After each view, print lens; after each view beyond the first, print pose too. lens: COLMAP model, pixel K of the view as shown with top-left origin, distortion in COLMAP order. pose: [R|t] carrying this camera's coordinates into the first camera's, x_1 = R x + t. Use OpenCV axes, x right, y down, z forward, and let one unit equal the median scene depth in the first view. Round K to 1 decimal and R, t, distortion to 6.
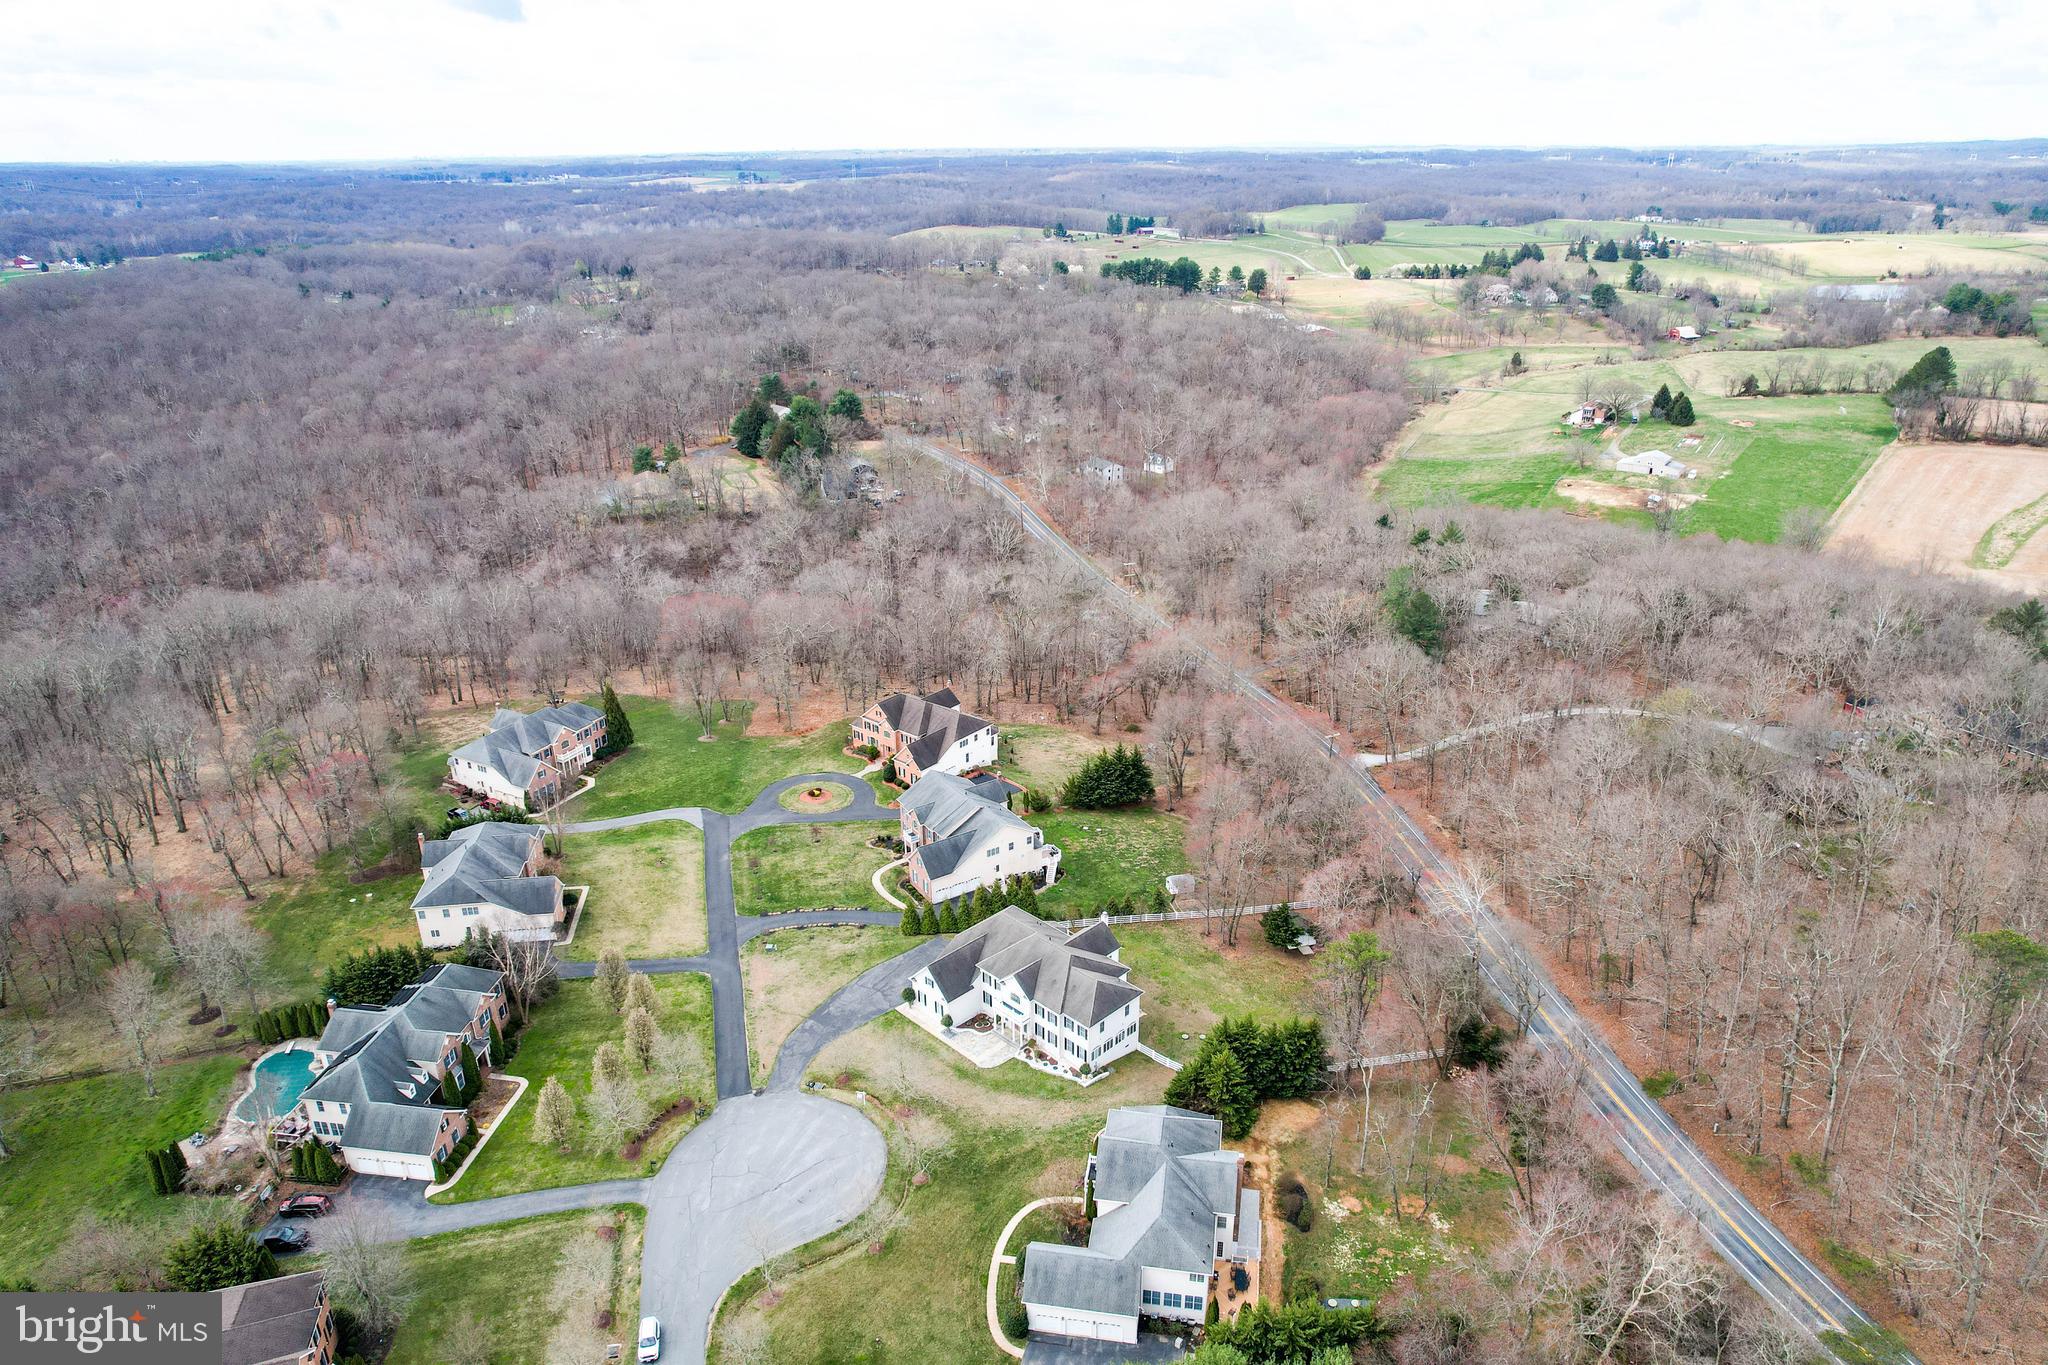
lens RADIAL K [[1312.2, 0, 1034.6], [0, 1312.2, 669.1], [0, 0, 1]] dist [-0.067639, 0.059985]
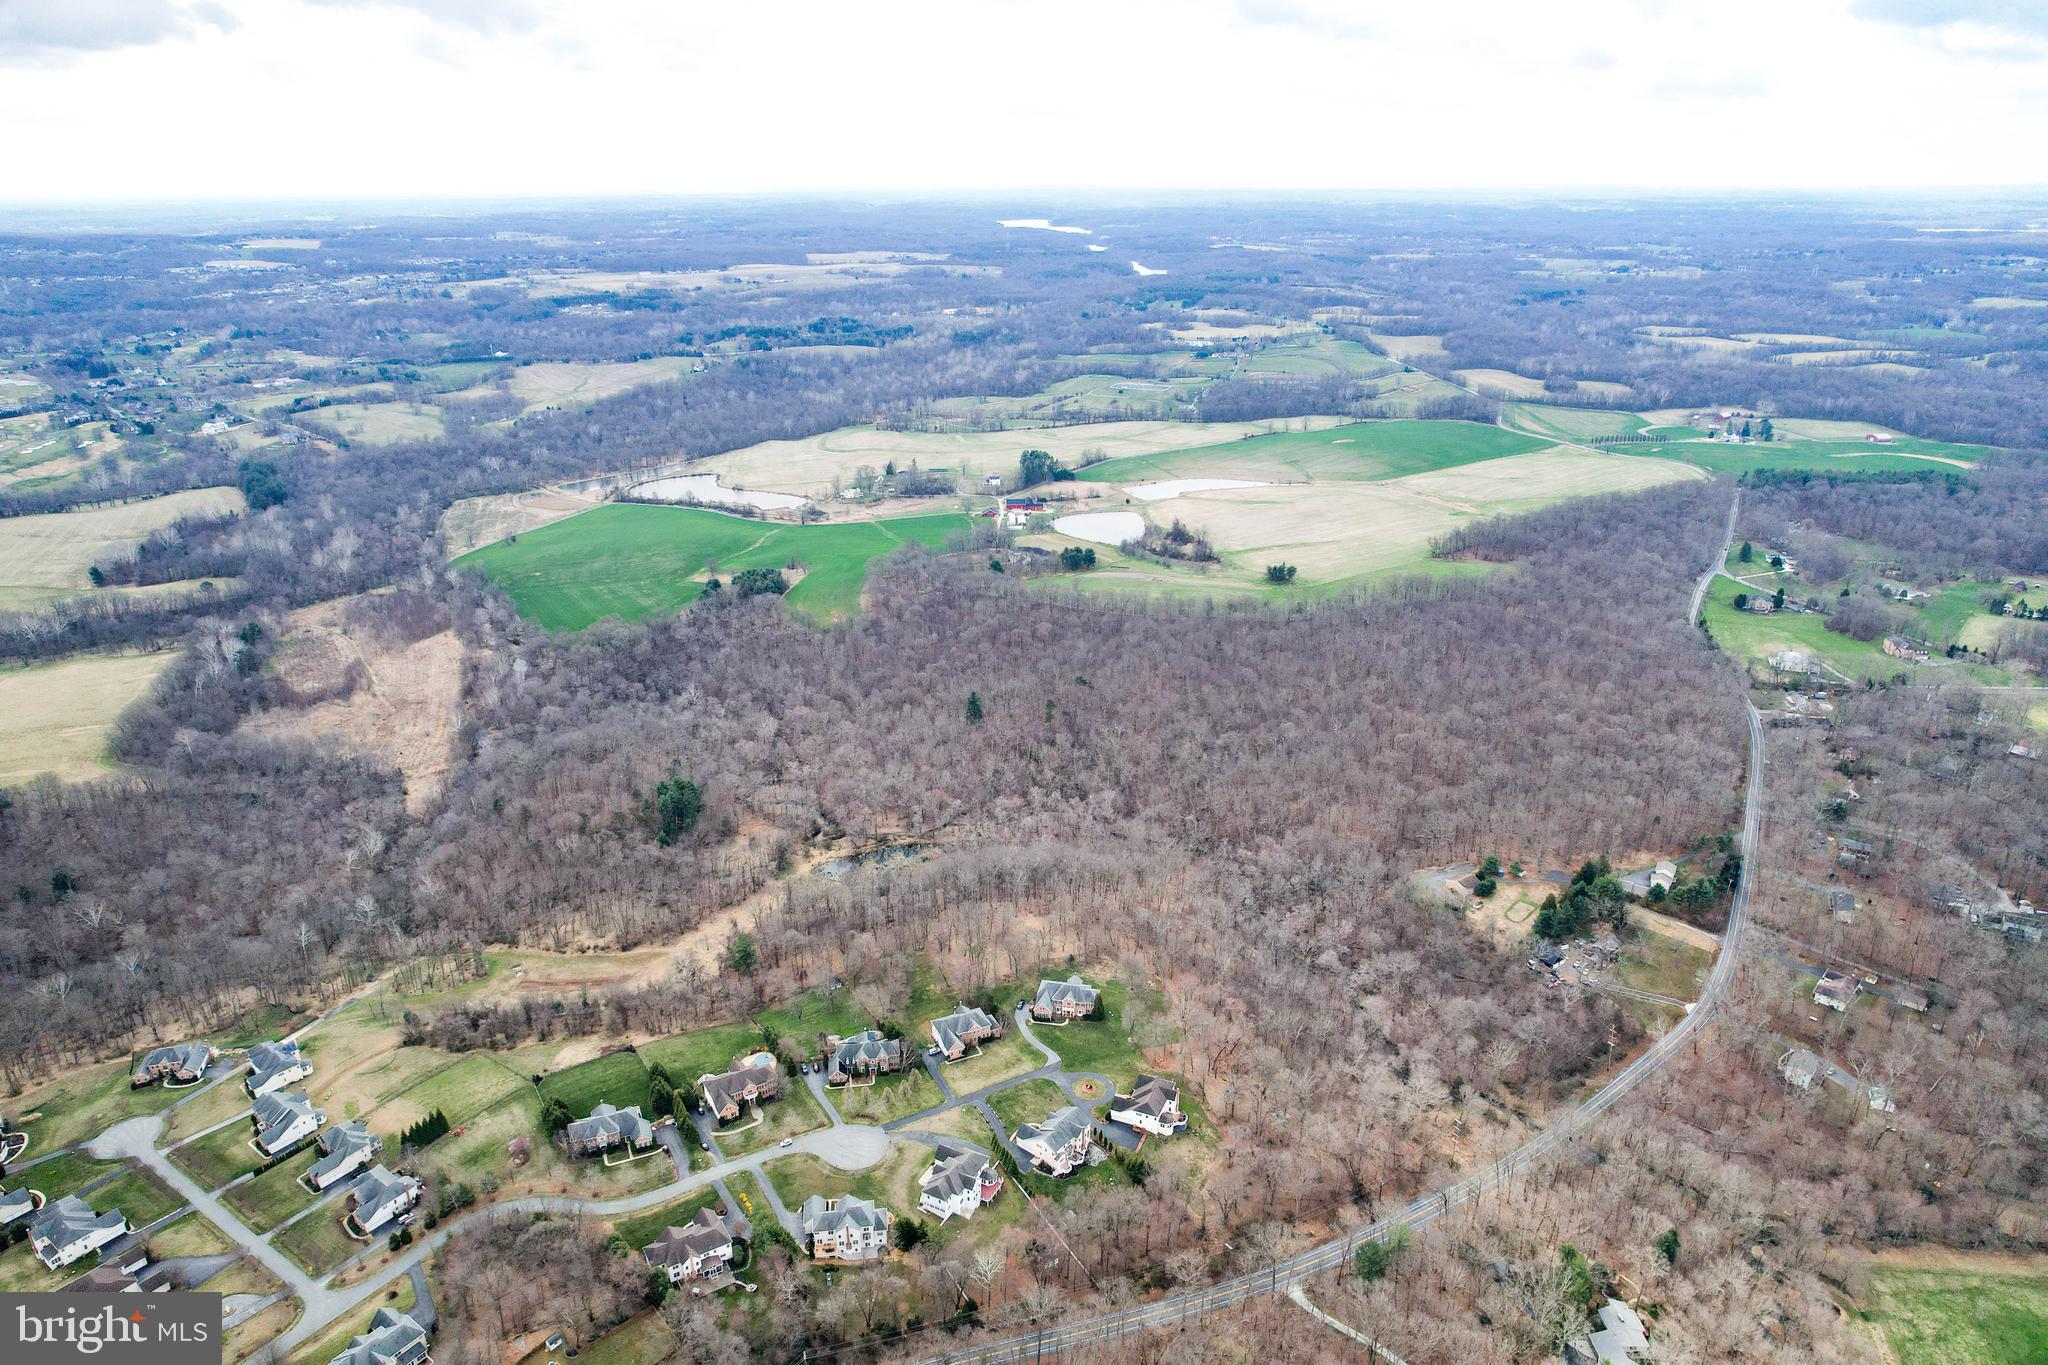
lens RADIAL K [[1312.2, 0, 1035.7], [0, 1312.2, 684.7], [0, 0, 1]] dist [-0.067639, 0.059985]
pose [[0.291706, 0.362130, -0.885307, 1.667821], [-0.357637, 0.899724, 0.250187, -1.143068], [0.887132, 0.243637, 0.391966, -0.132920]]
